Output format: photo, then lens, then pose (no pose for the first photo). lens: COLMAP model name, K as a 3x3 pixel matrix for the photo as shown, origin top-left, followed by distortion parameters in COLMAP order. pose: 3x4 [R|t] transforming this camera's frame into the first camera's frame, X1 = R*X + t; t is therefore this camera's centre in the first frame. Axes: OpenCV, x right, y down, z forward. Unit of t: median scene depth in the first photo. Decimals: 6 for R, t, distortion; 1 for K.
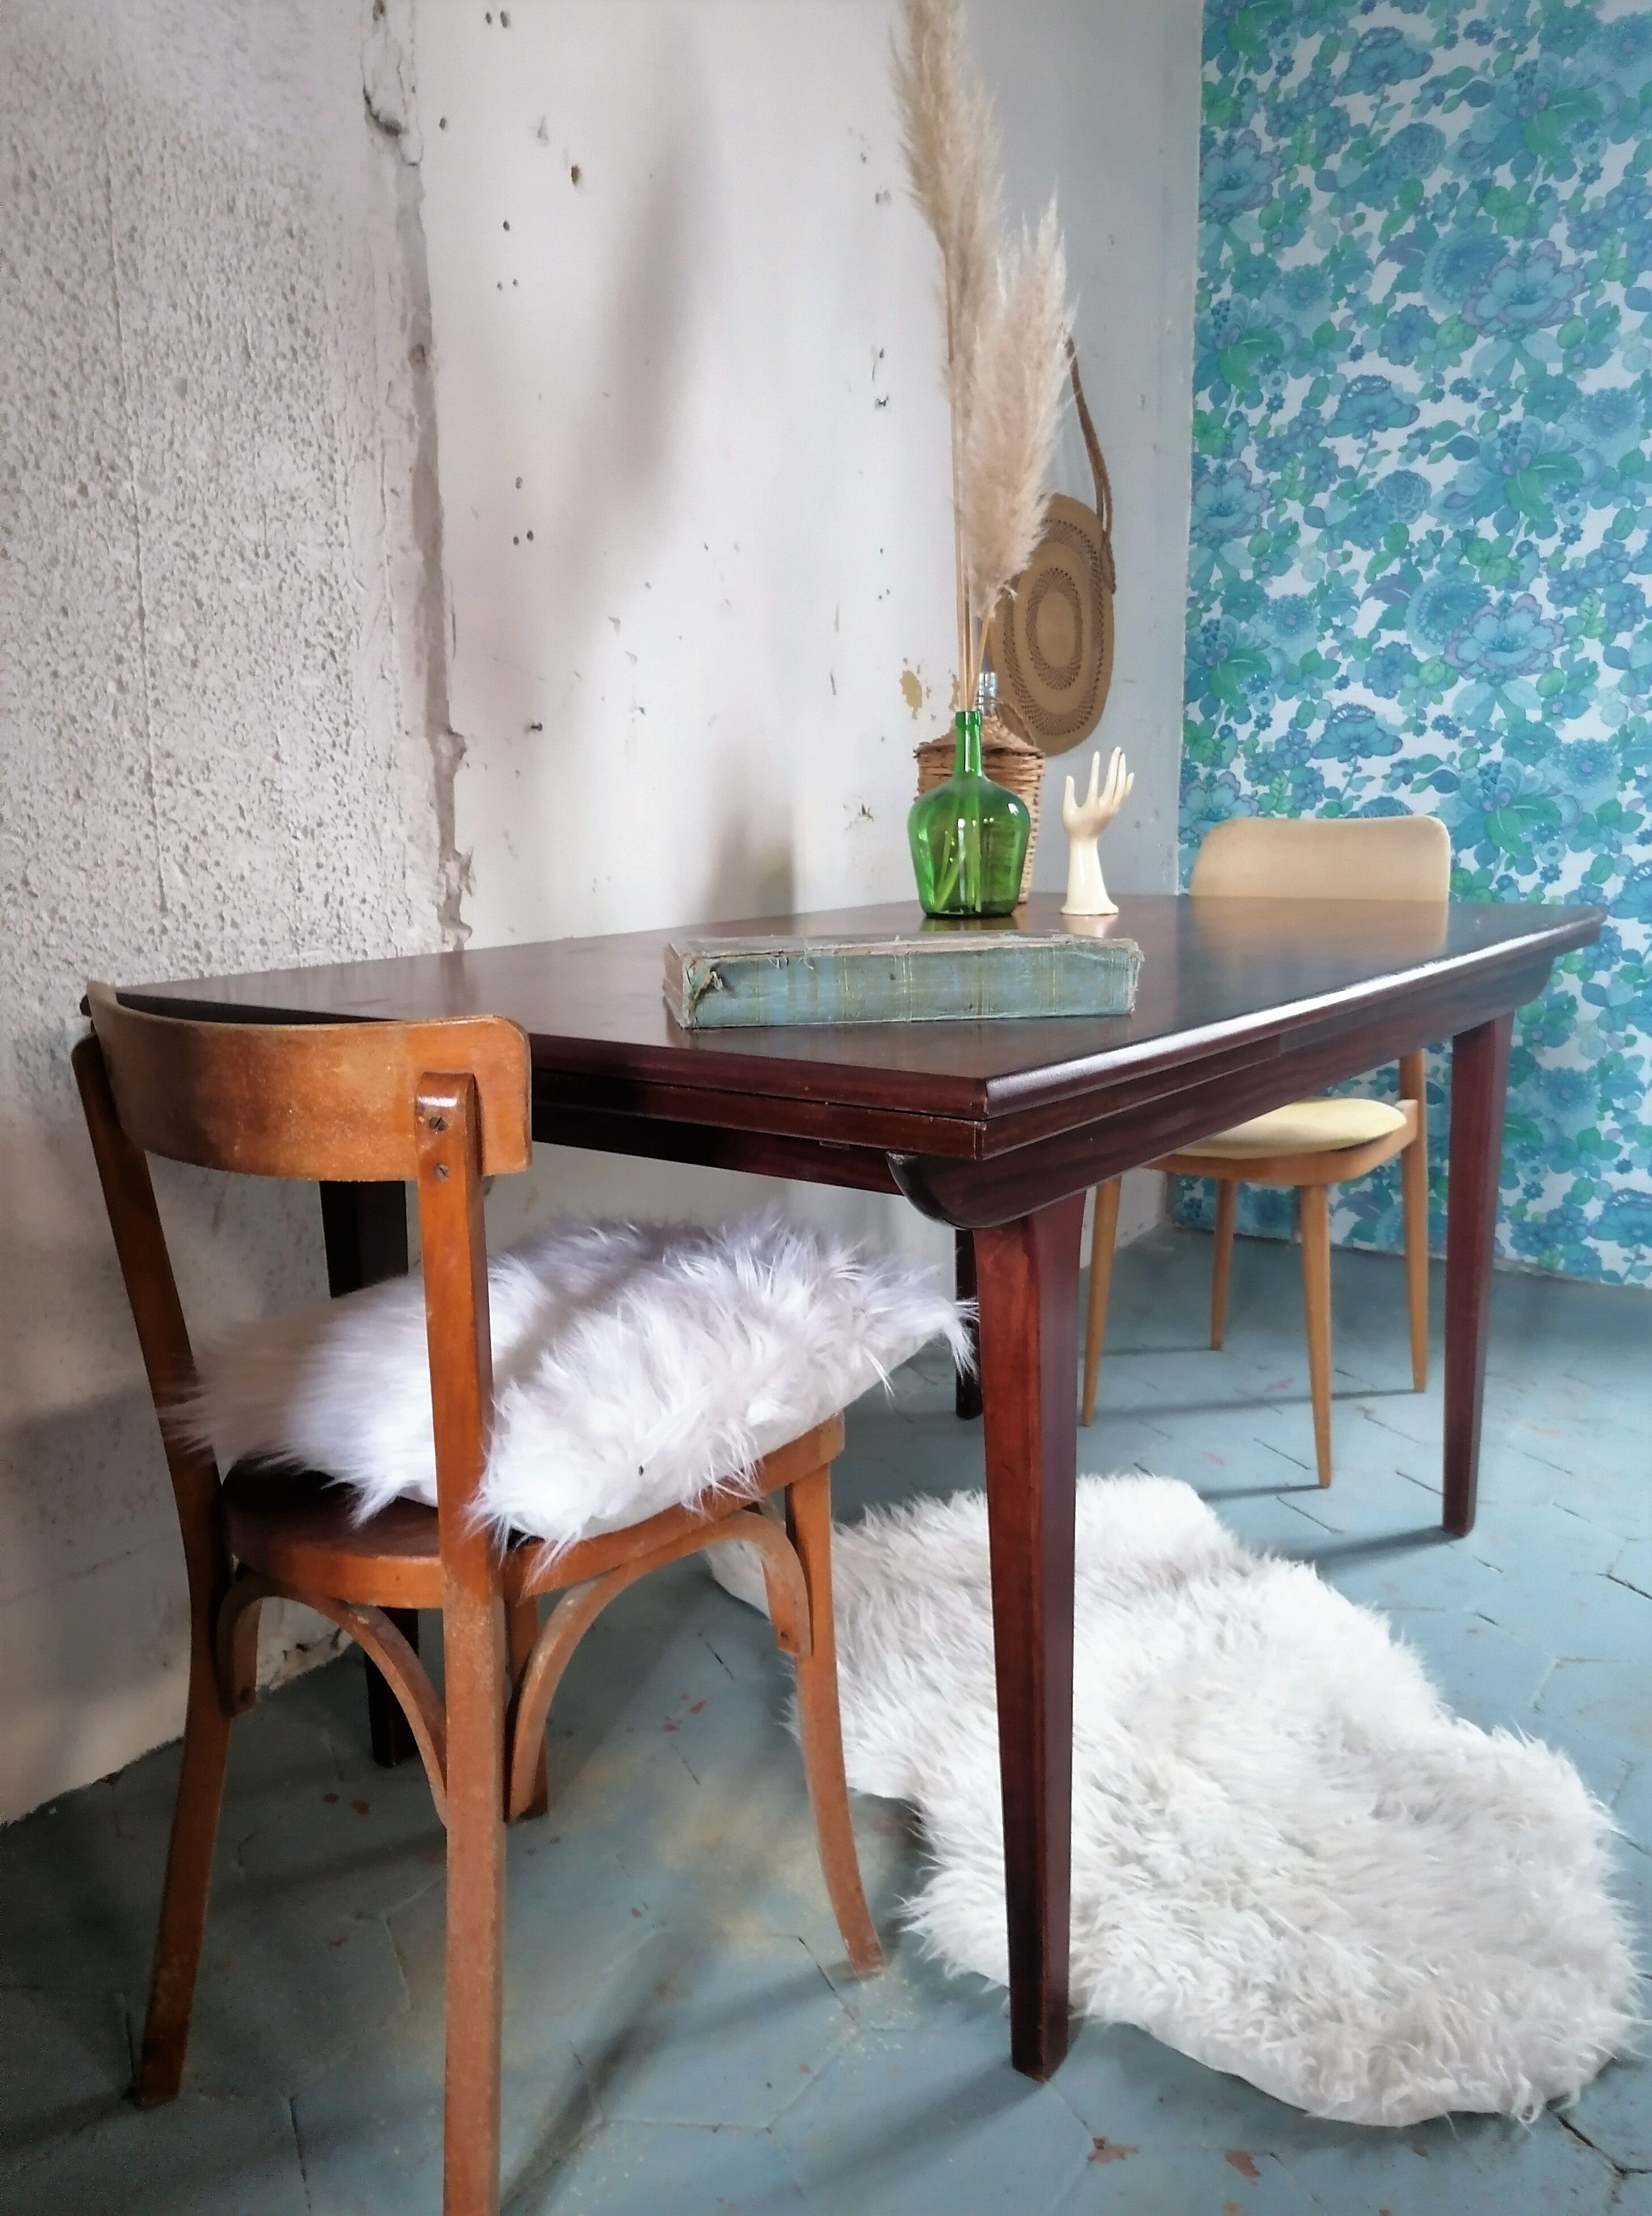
lens RADIAL K [[1692.1, 0, 848.2], [0, 1692.1, 1077.4], [0, 0, 1]] dist [0.113706, -0.161984]
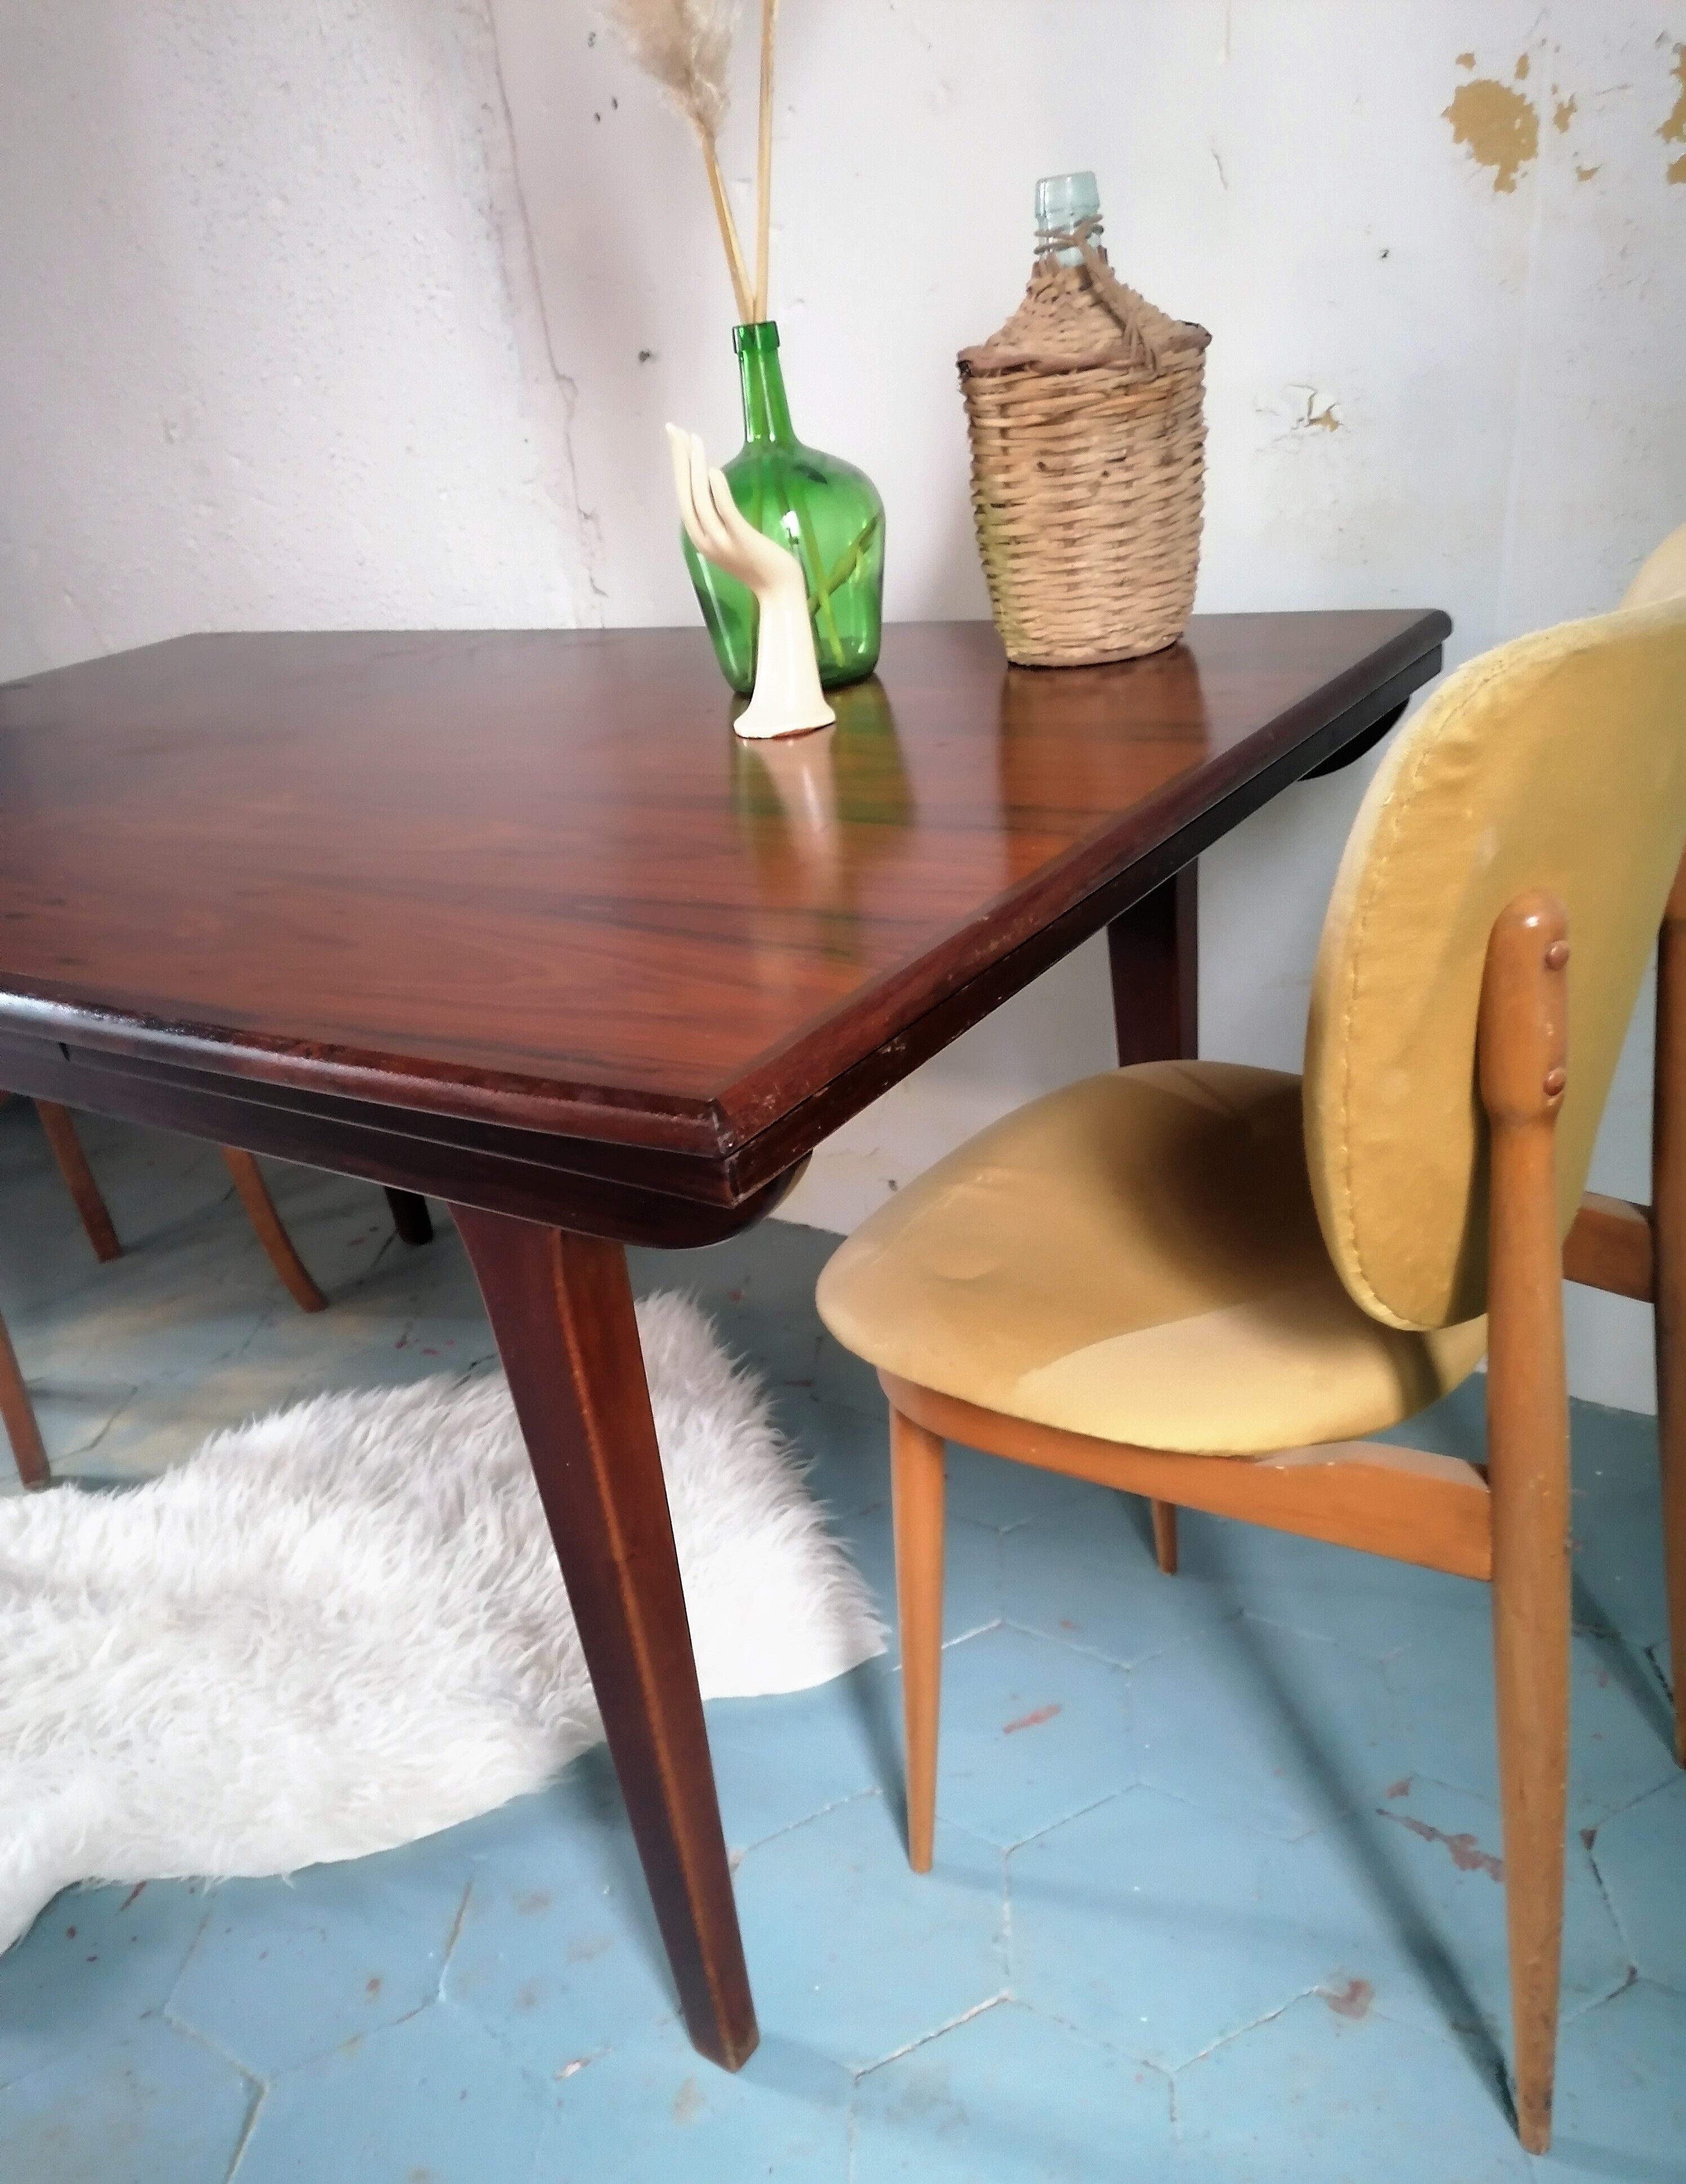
lens RADIAL K [[1703.5, 0, 843.1], [0, 1703.5, 1126.5], [0, 0, 1]] dist [0.047489, -0.050459]
pose [[0.011852, 0.442951, -0.896468, 0.845844], [-0.038022, 0.896082, 0.442257, -0.272597], [0.999207, 0.028844, 0.027462, 1.214592]]
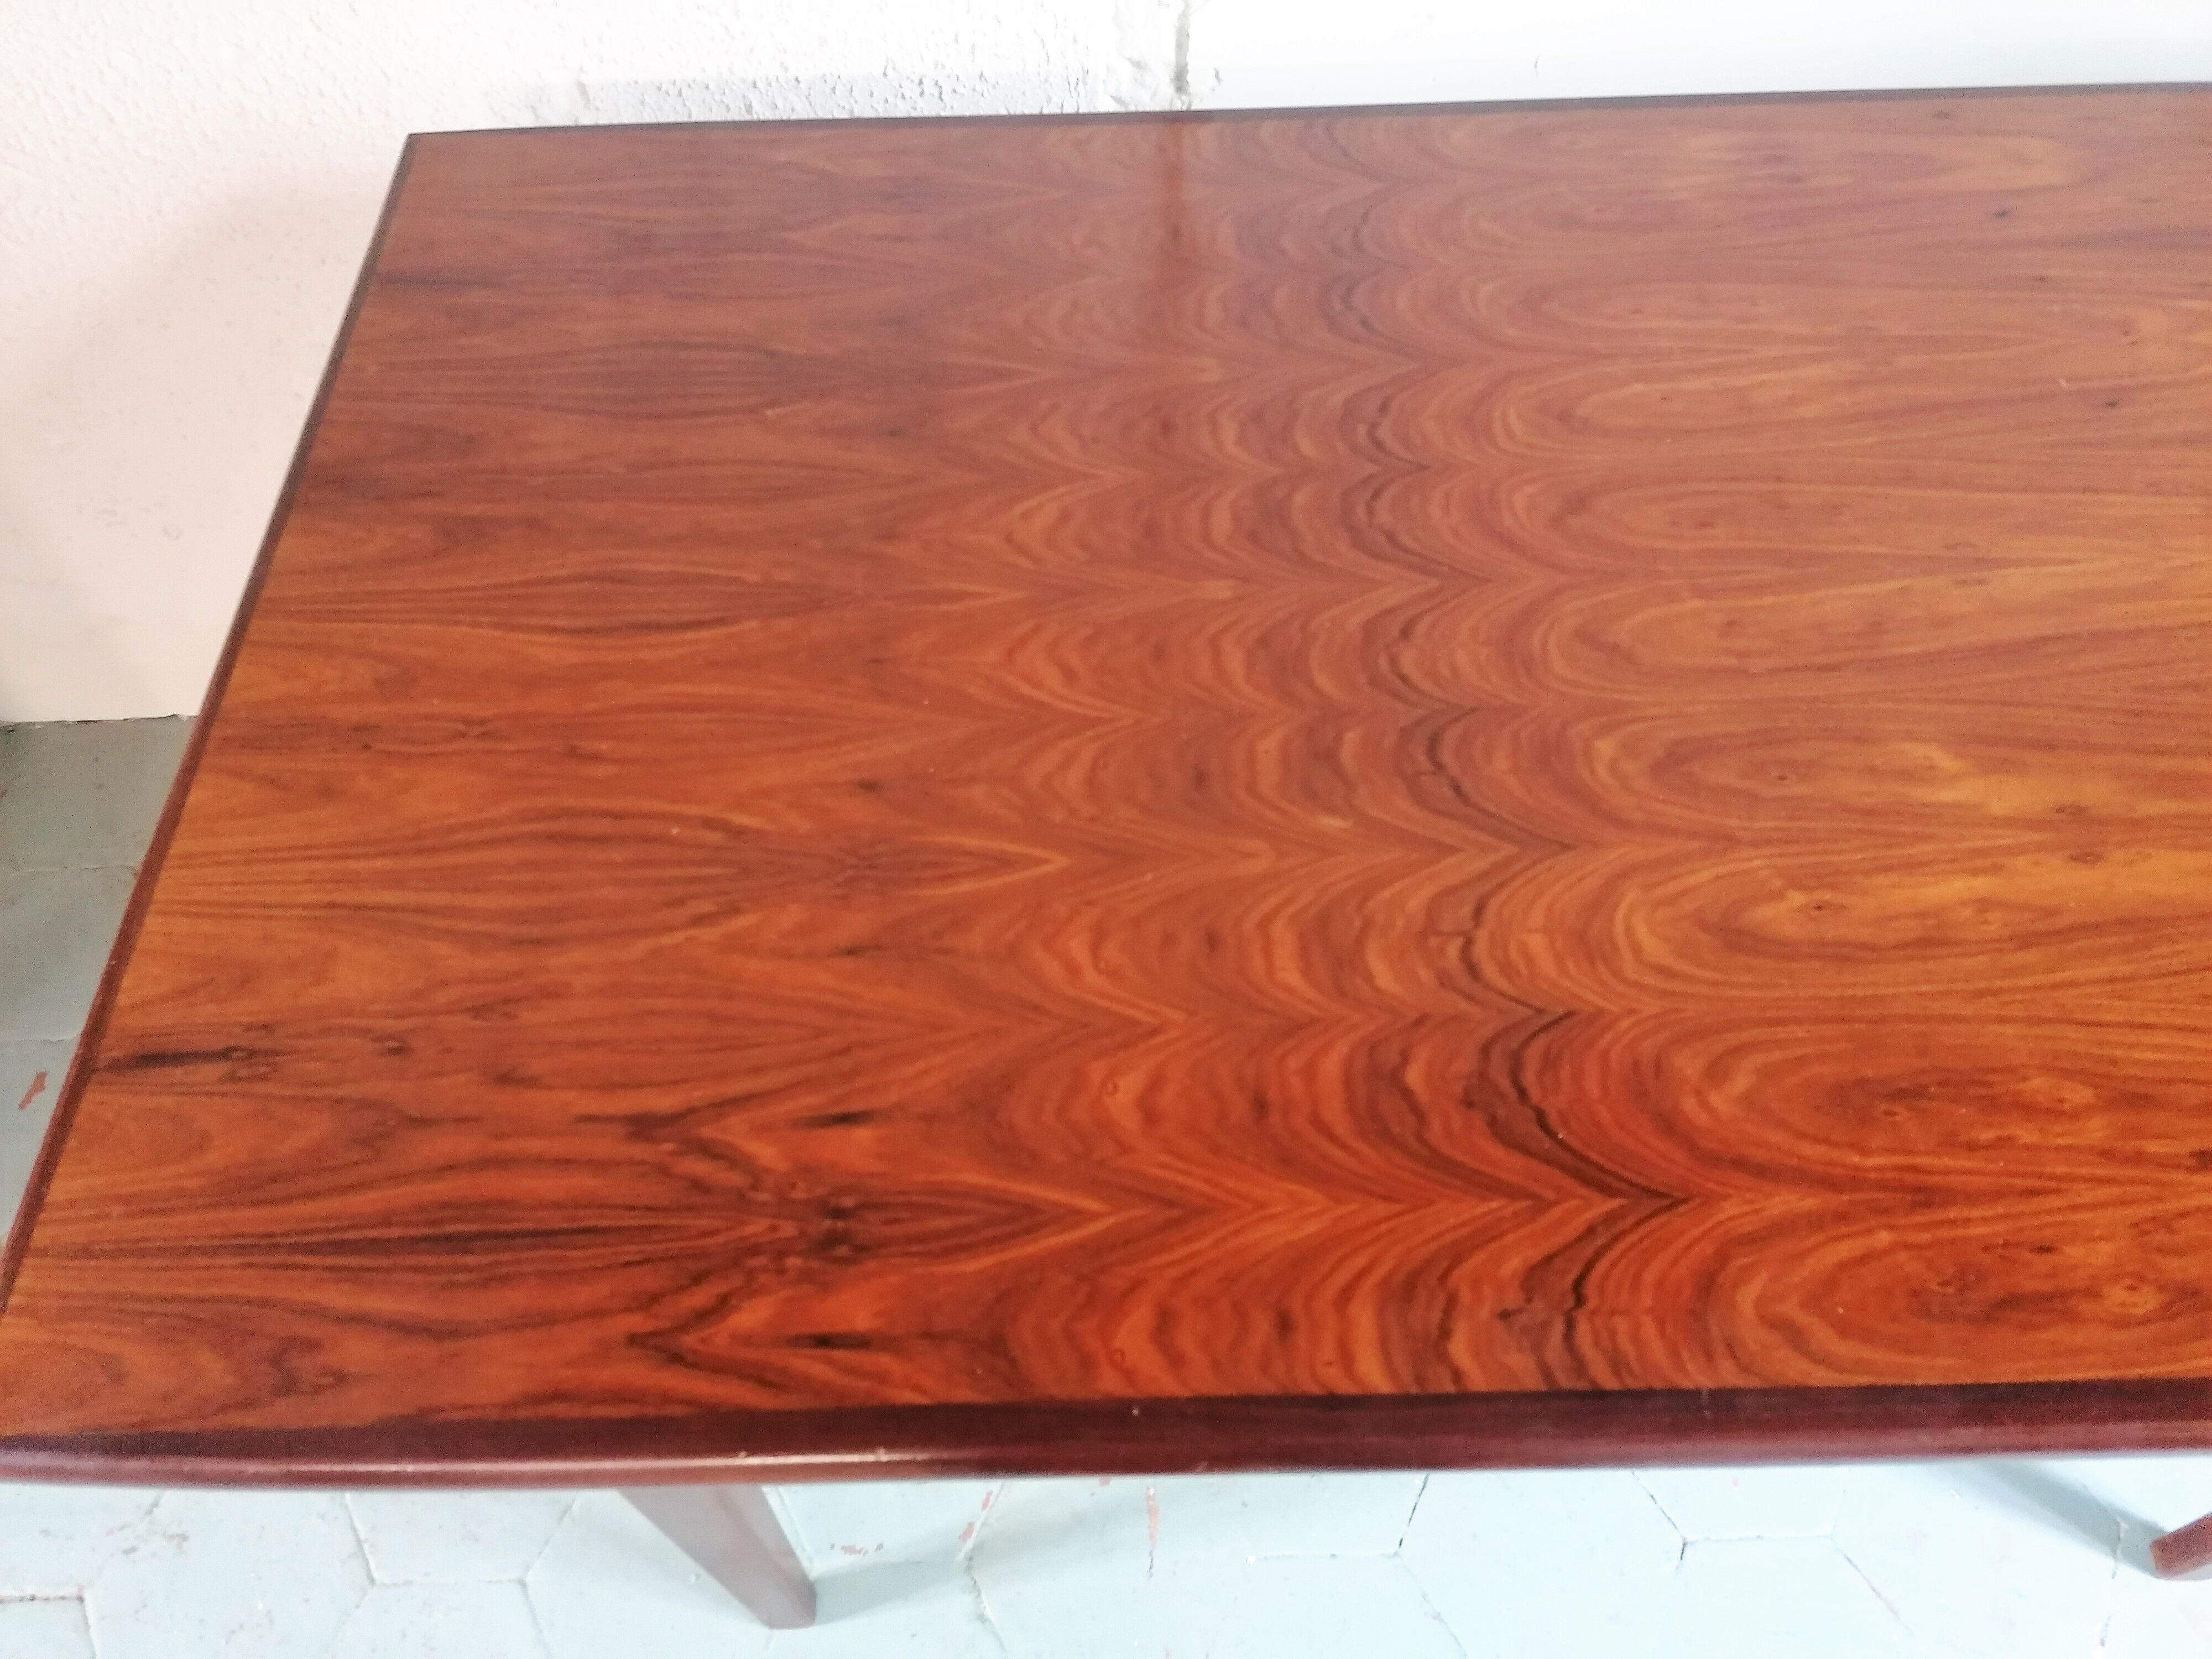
lens RADIAL K [[1647.5, 0, 1106.6], [0, 1647.5, 840.1], [0, 0, 1]] dist [0.091882, -0.106023]
pose [[0.595915, 0.665442, -0.449525, 0.265705], [-0.132200, 0.633428, 0.762425, -0.388085], [0.792091, -0.394913, 0.465440, 0.607246]]
